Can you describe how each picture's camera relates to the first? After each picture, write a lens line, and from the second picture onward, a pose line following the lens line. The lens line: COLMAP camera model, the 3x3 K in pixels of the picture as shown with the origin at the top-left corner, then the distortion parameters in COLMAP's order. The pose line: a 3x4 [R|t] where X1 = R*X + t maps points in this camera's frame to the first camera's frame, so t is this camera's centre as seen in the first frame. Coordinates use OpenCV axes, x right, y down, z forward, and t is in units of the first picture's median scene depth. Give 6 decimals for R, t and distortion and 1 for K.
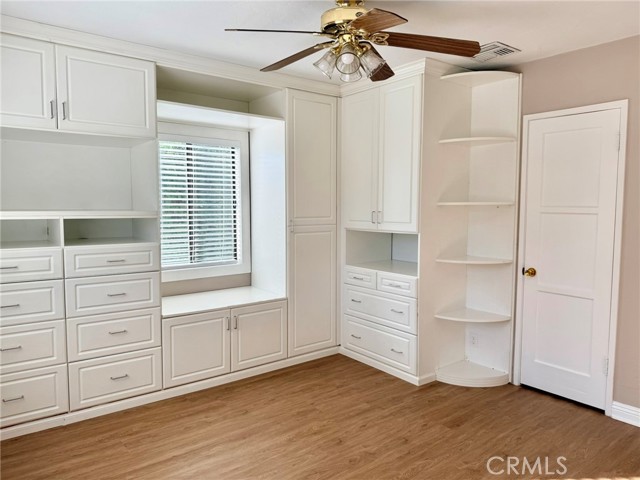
lens RADIAL K [[463.0, 0, 314.0], [0, 463.0, 237.1], [0, 0, 1]] dist [0.040381, -0.047806]
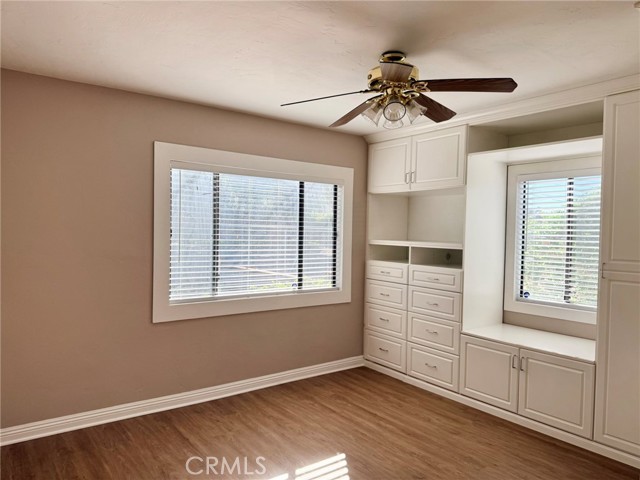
lens RADIAL K [[463.0, 0, 314.8], [0, 463.0, 241.3], [0, 0, 1]] dist [0.040381, -0.047806]
pose [[-0.023385, 0.023875, -0.999441, 0.928032], [-0.092409, 0.995383, 0.025940, -0.060884], [0.995446, 0.092964, -0.021071, 0.668212]]
